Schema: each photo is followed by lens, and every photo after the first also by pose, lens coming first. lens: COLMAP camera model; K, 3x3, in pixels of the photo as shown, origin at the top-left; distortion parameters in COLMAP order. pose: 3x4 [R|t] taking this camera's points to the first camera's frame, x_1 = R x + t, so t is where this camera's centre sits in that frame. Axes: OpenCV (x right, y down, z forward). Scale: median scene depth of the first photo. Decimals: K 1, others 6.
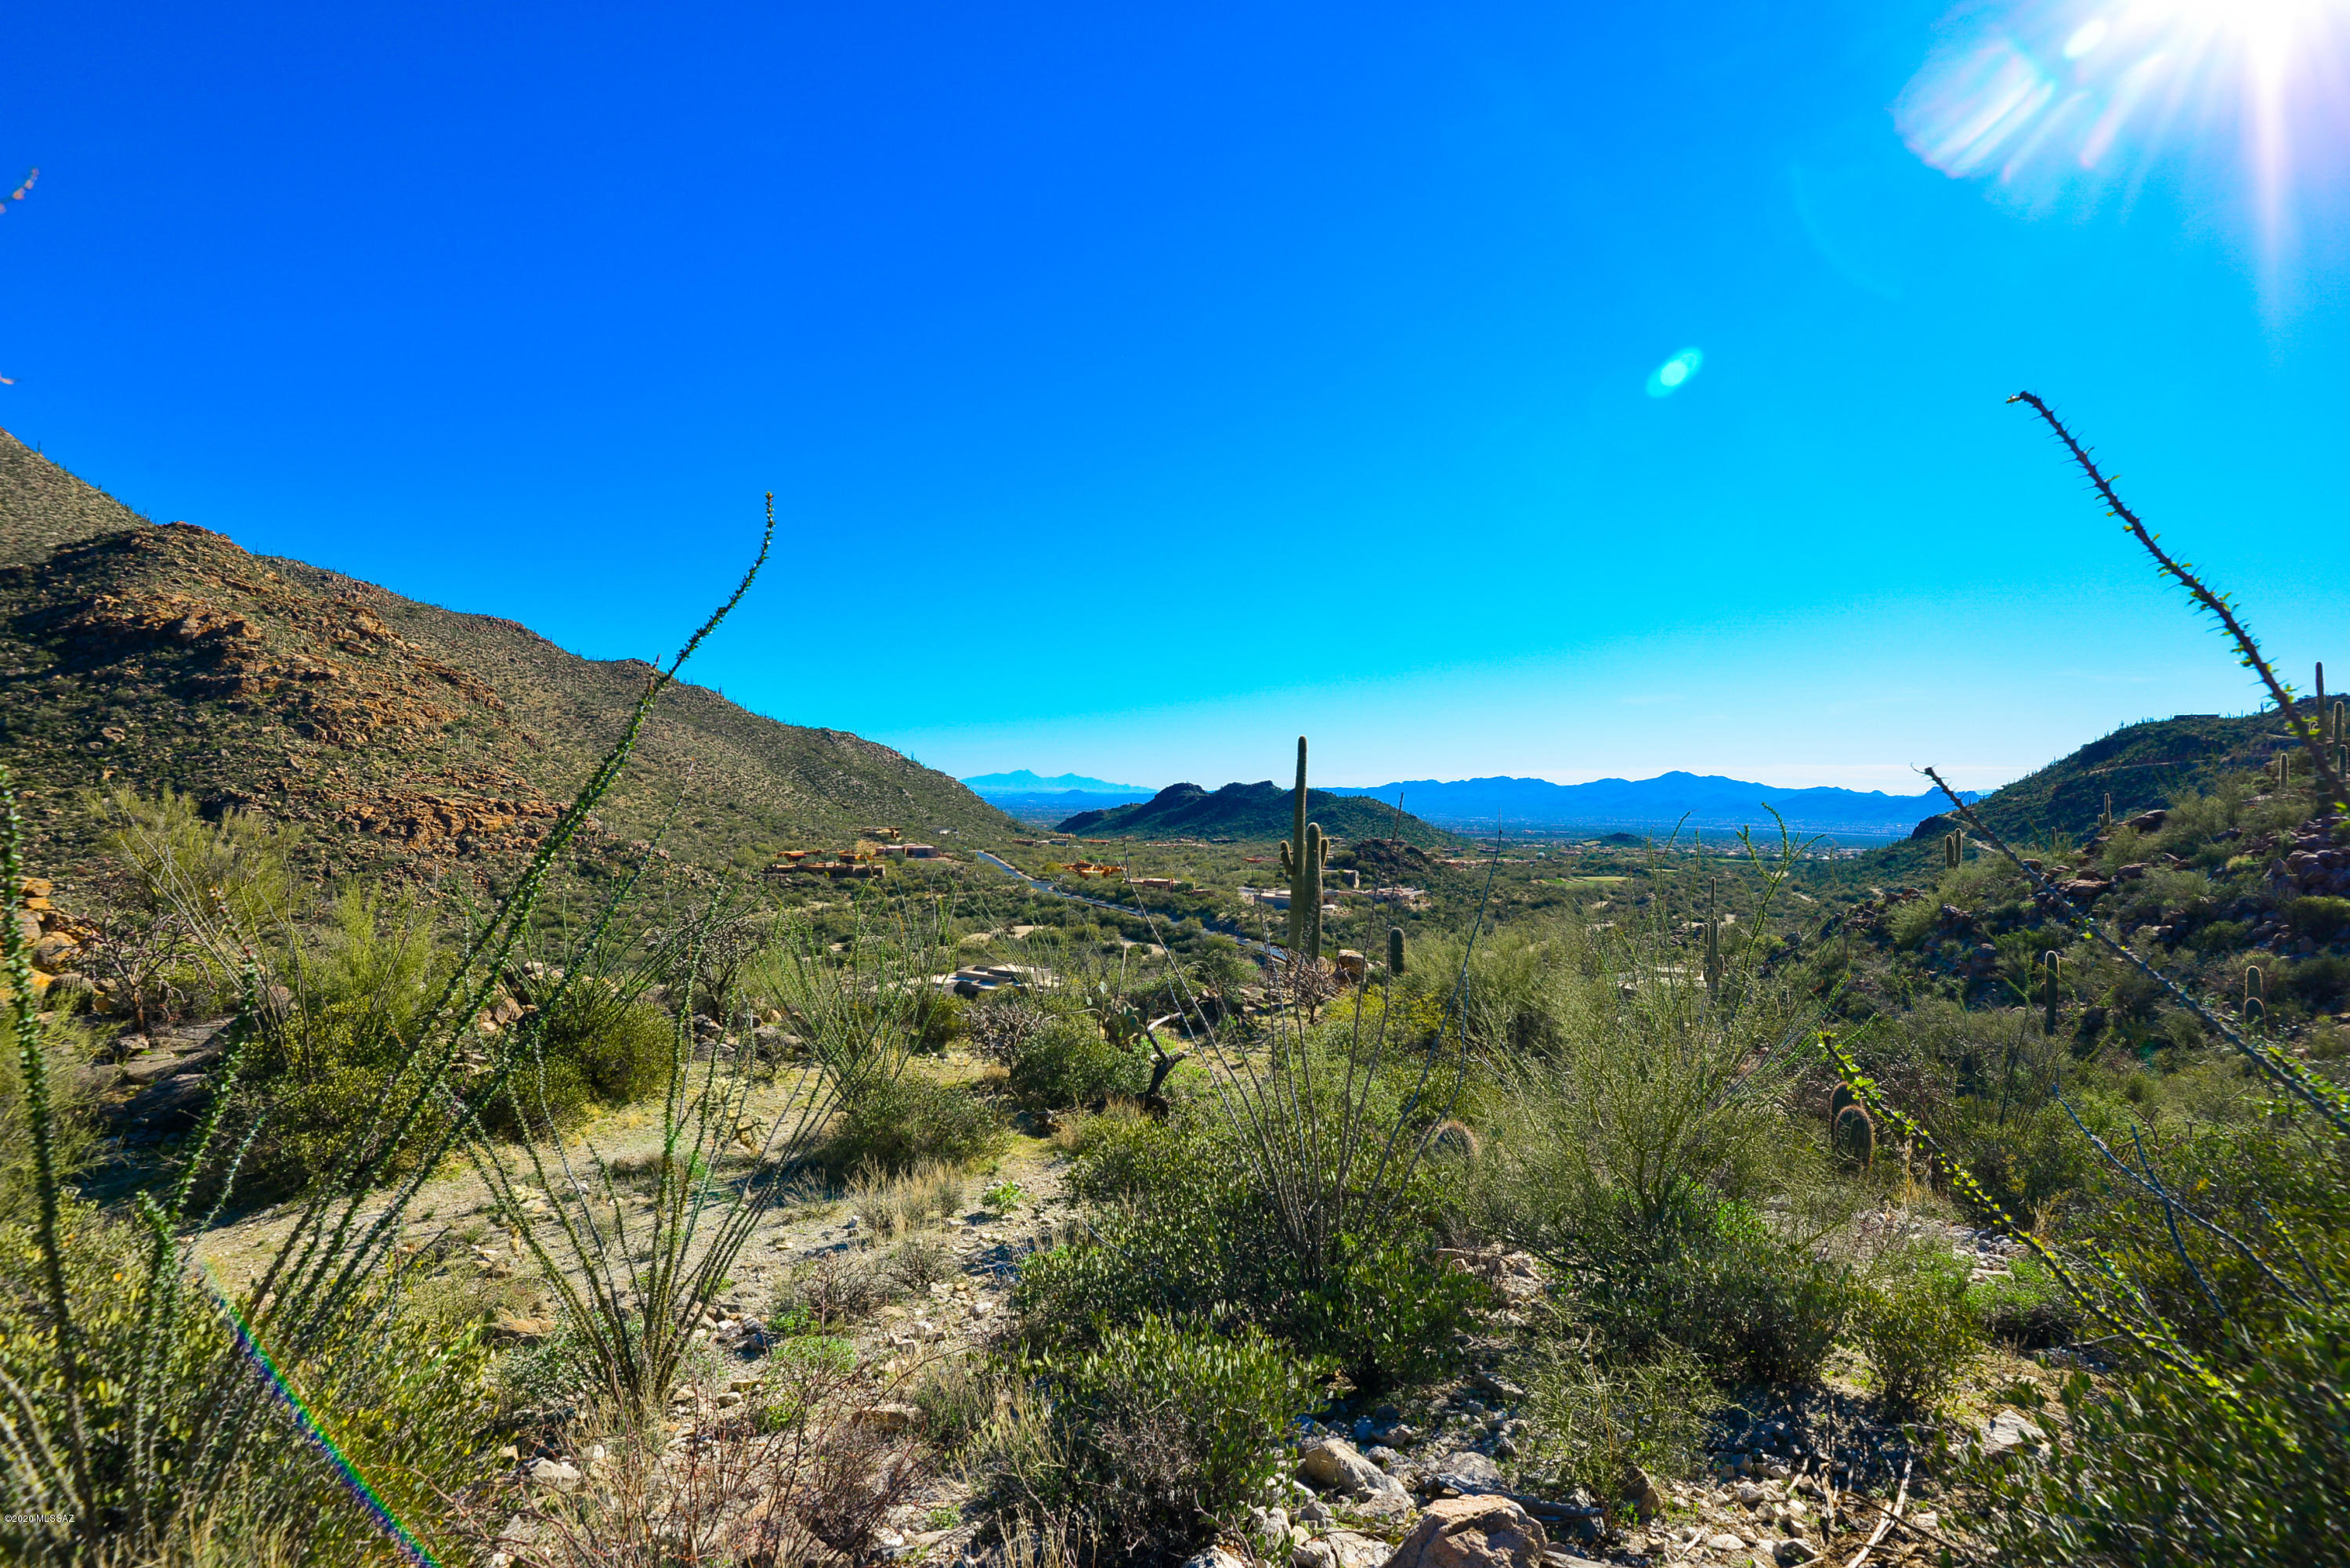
lens RADIAL K [[1082.4, 0, 1177.9], [0, 1082.4, 781.6], [0, 0, 1]] dist [-0.010667, -0.007252]
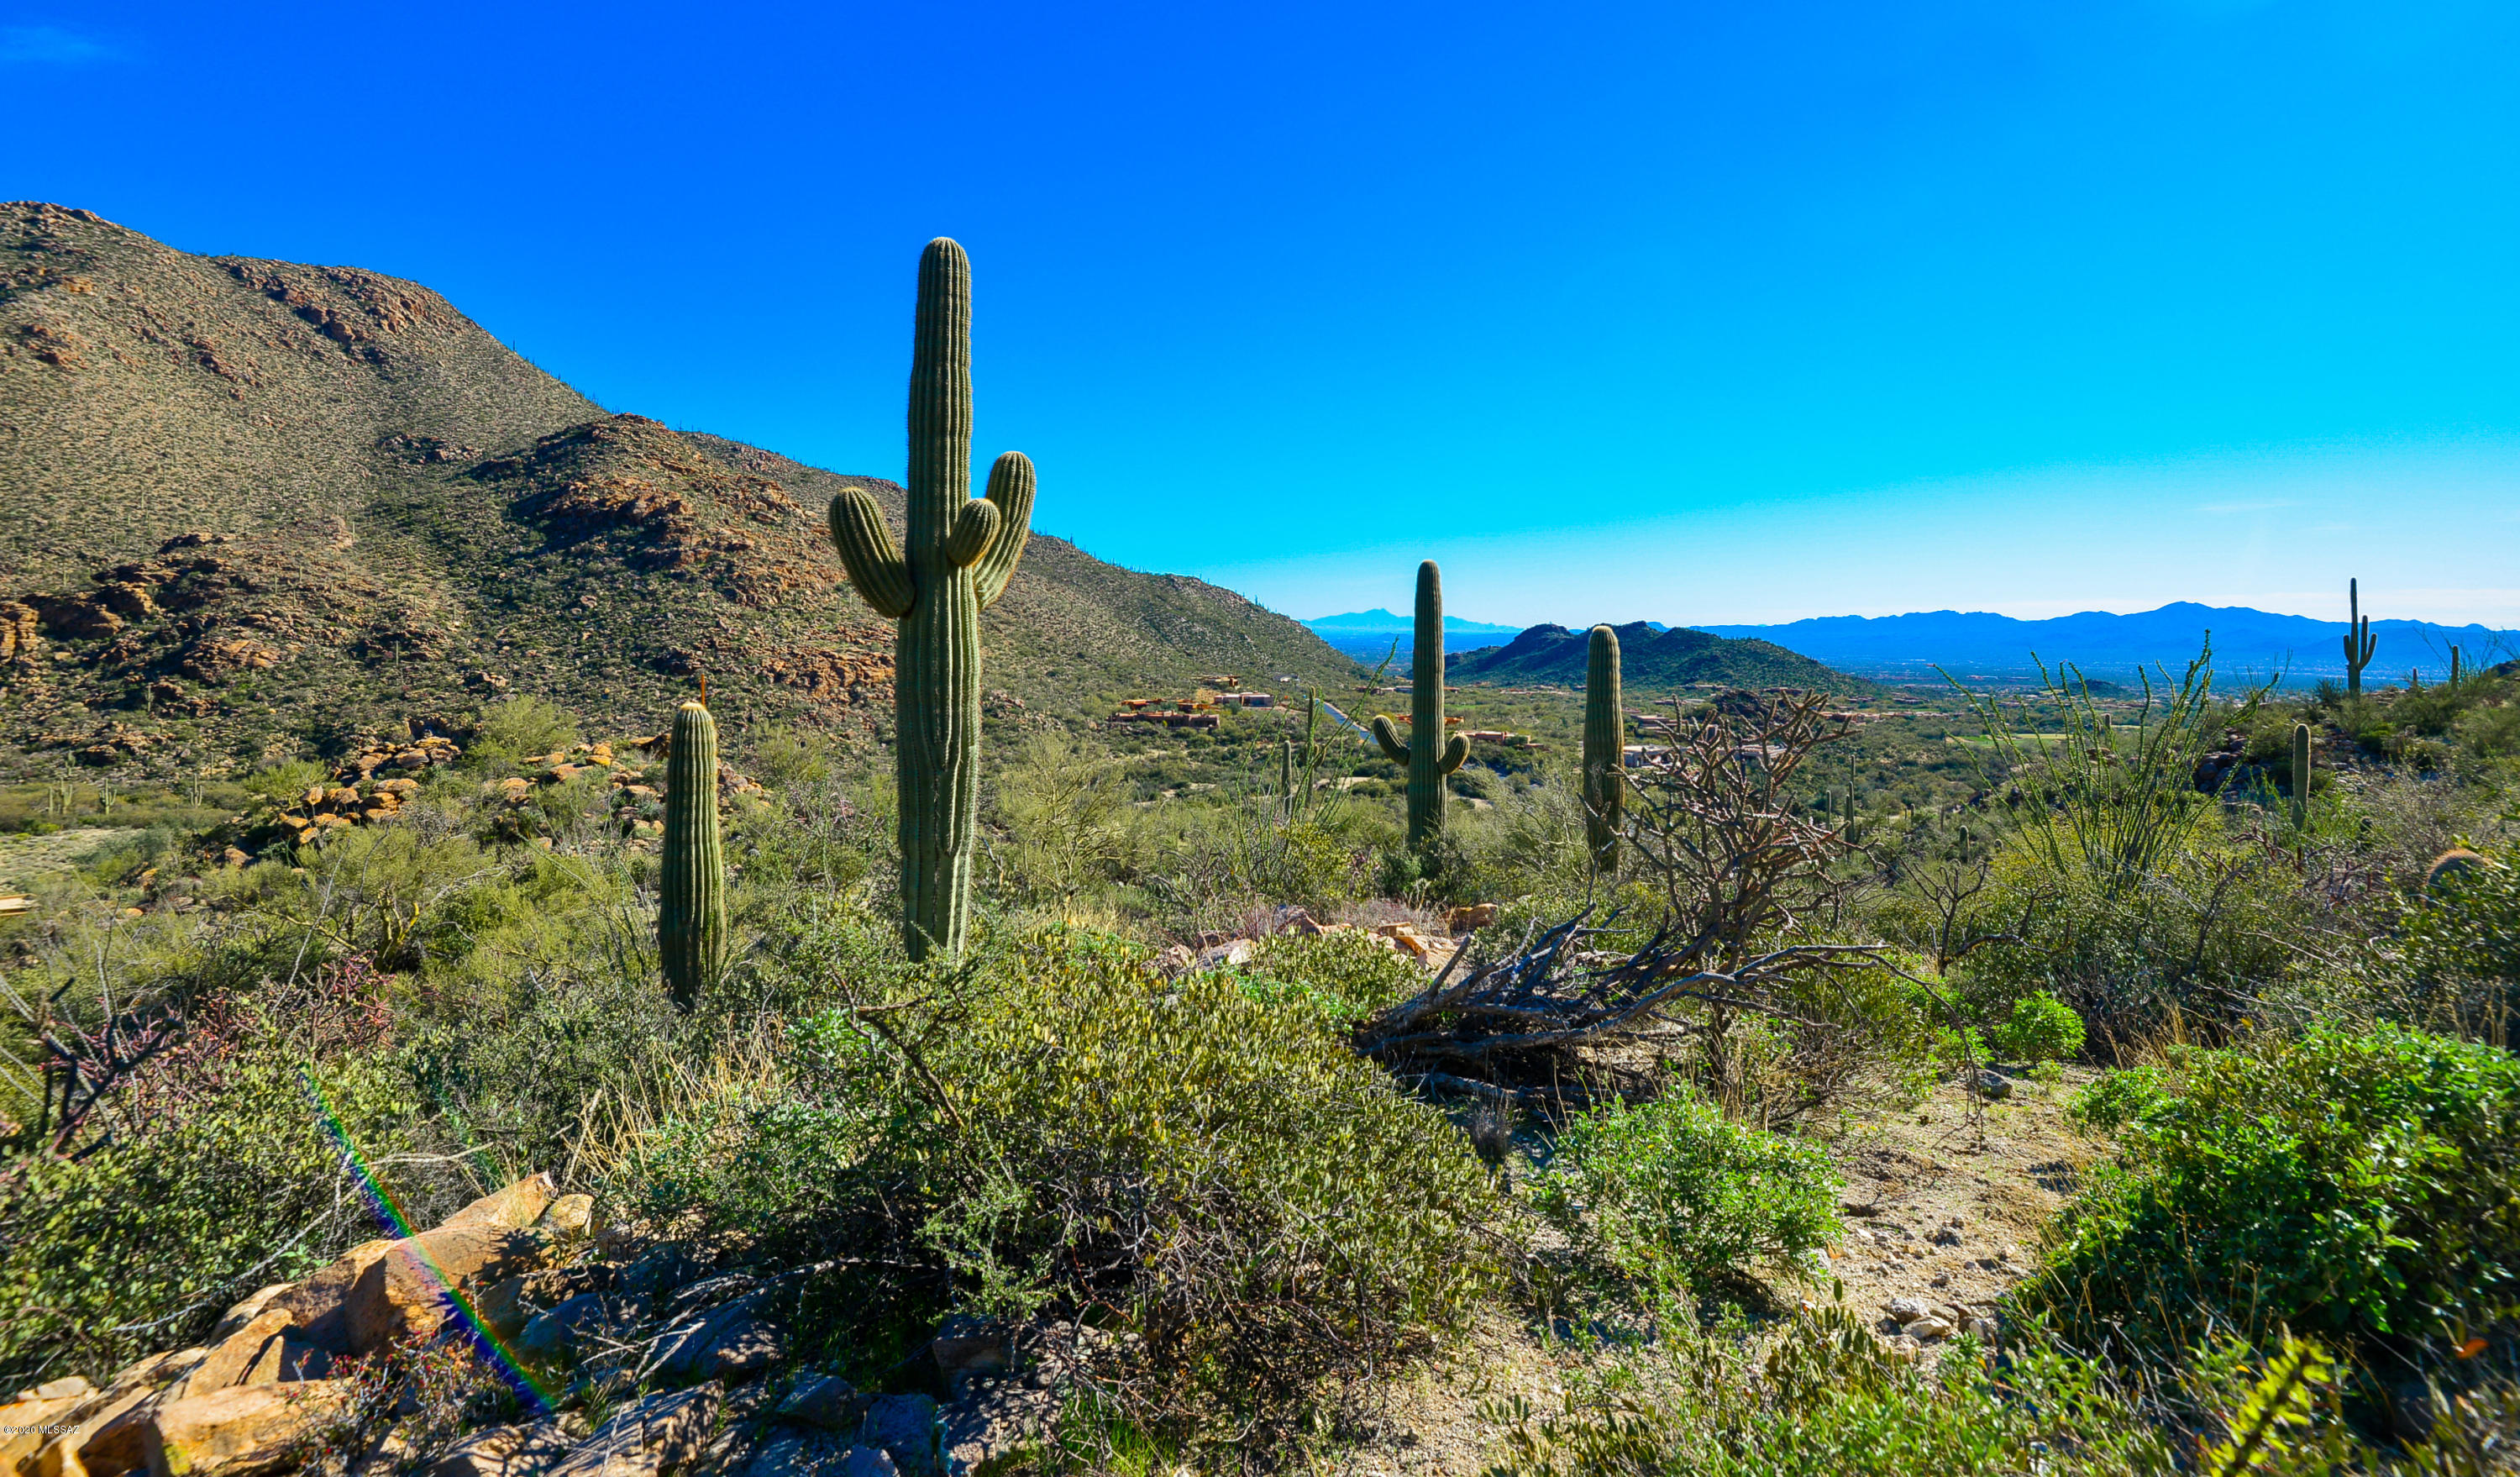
lens RADIAL K [[1171.5, 0, 1264.2], [0, 1171.5, 635.2], [0, 0, 1]] dist [-0.010442, -0.007809]
pose [[0.970773, -0.005543, -0.239934, 0.038898], [0.008716, 0.999888, 0.012164, -0.011933], [0.239839, -0.013900, 0.970713, -0.070335]]
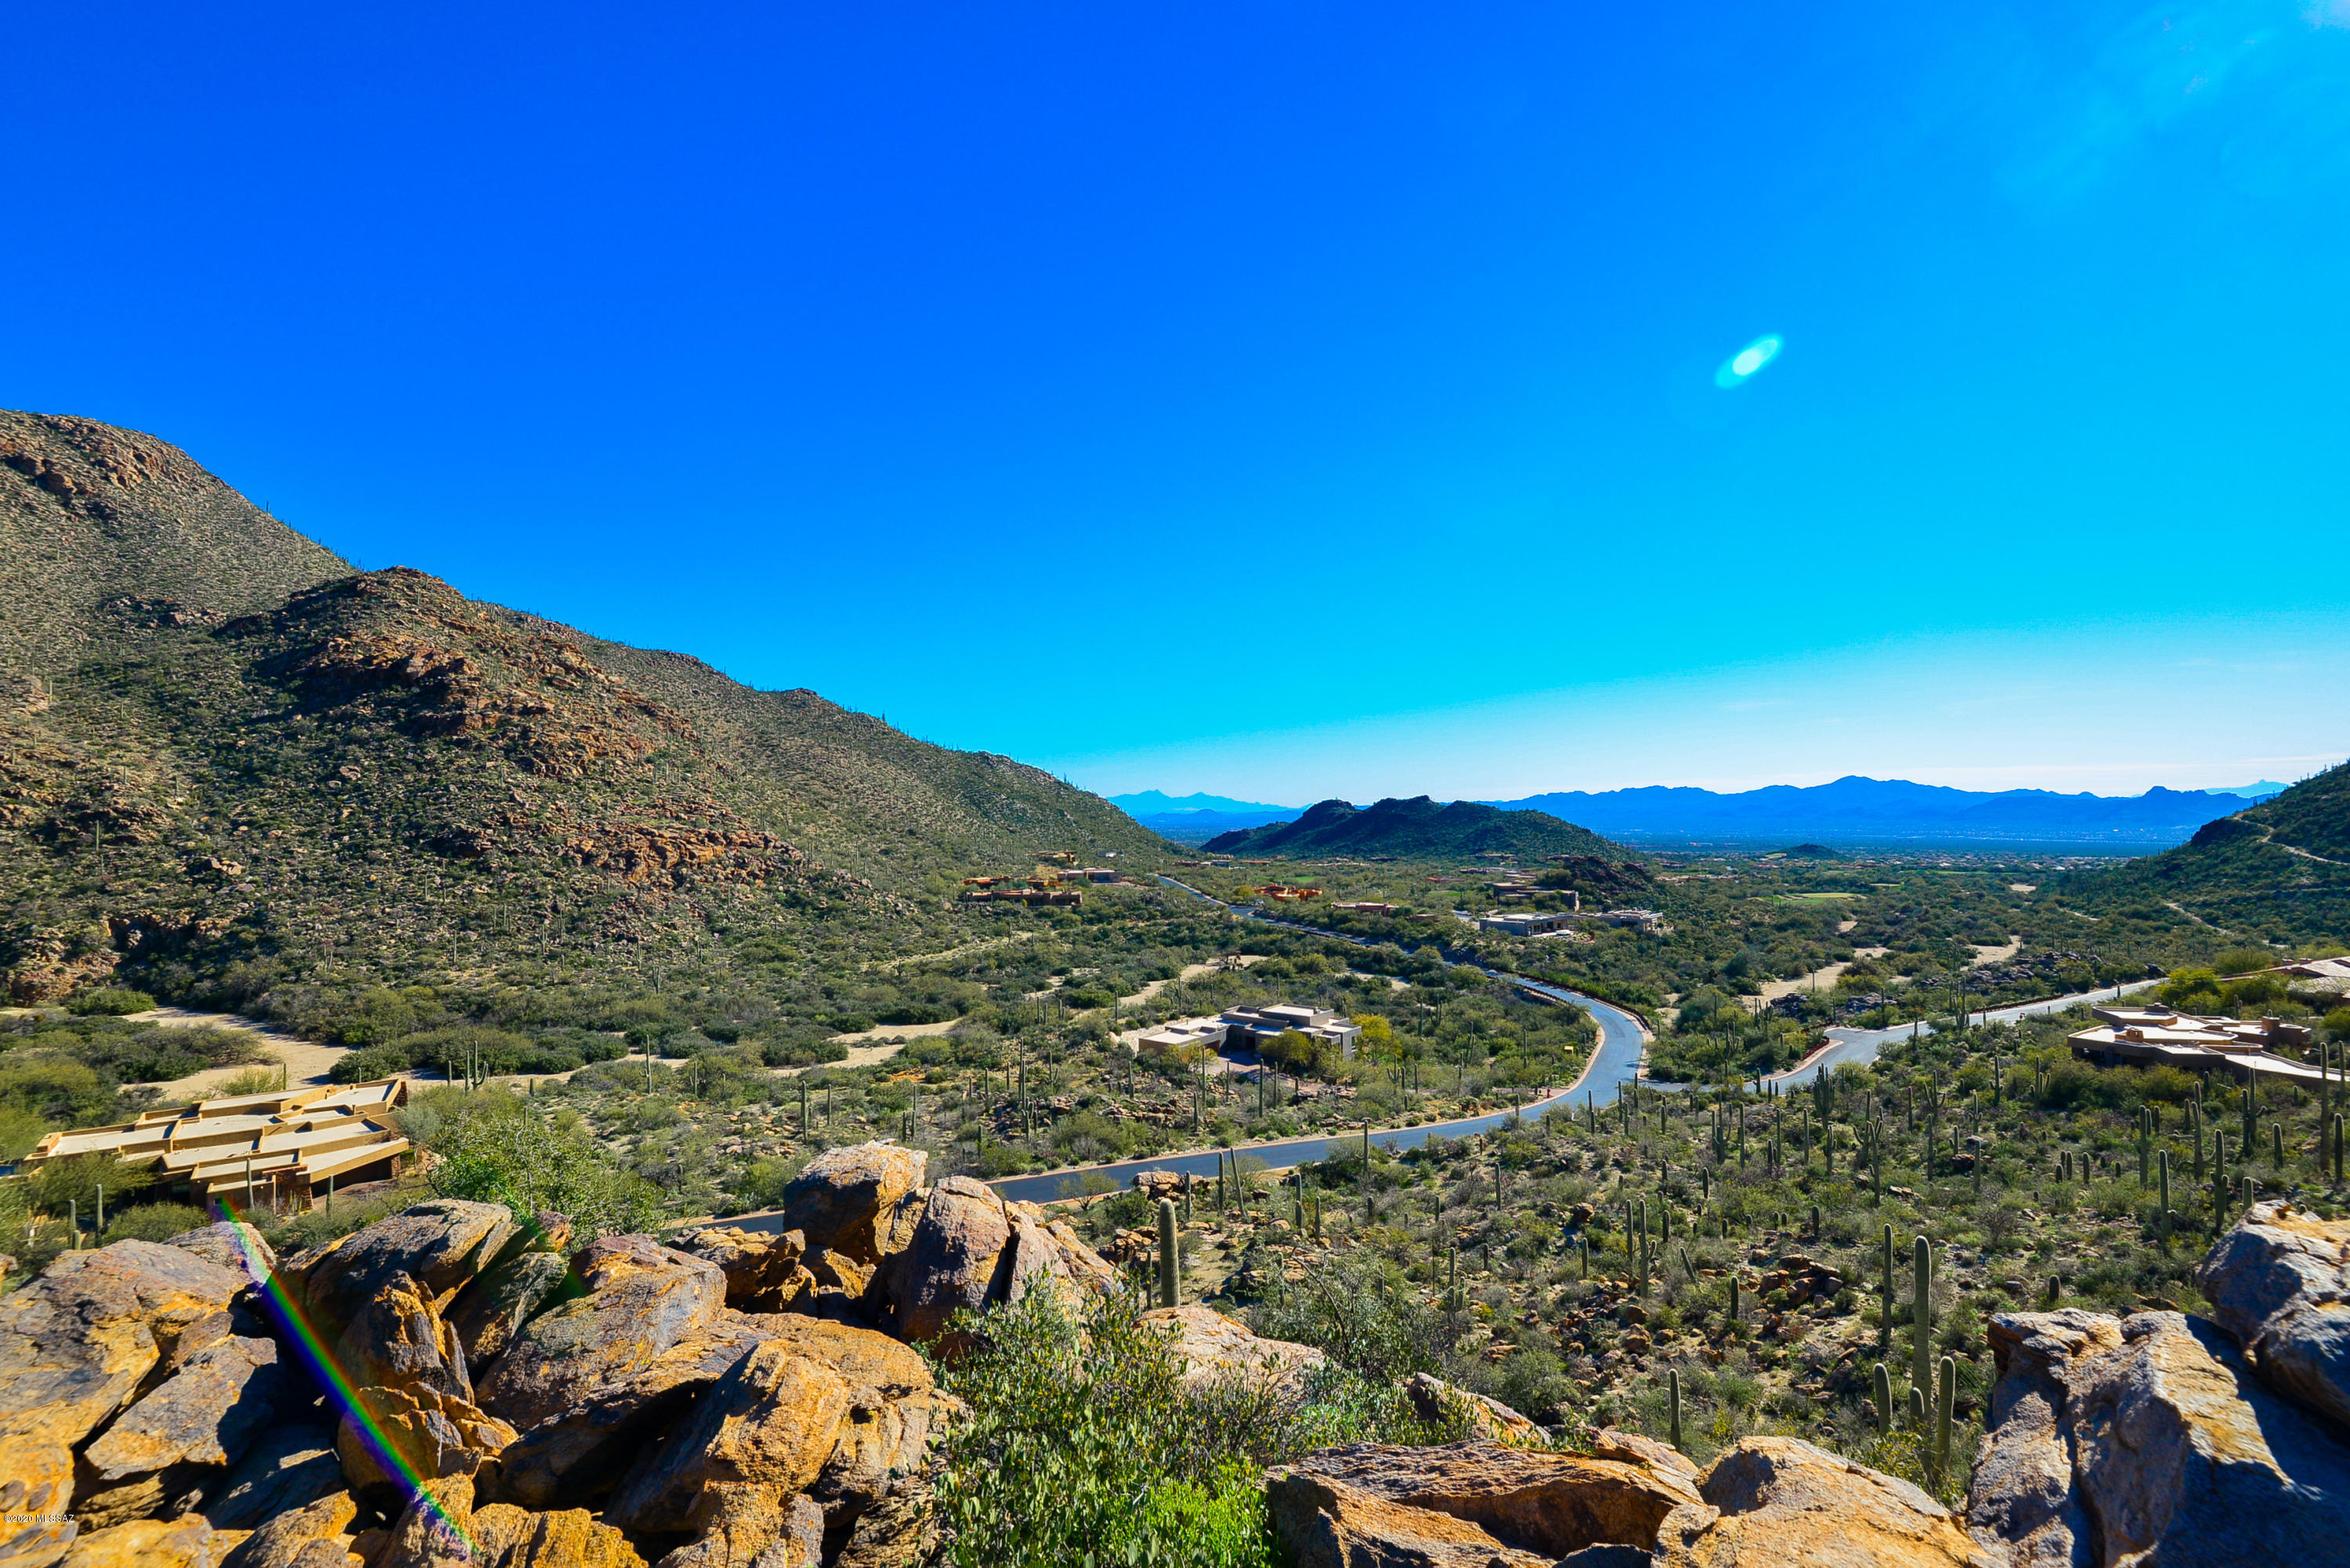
lens RADIAL K [[1082.4, 0, 1161.5], [0, 1082.4, 796.8], [0, 0, 1]] dist [-0.010667, -0.007252]
pose [[0.992029, -0.021794, -0.124114, -0.083804], [0.021295, 0.999759, -0.005343, 0.000259], [0.124200, 0.002657, 0.992254, 0.063269]]
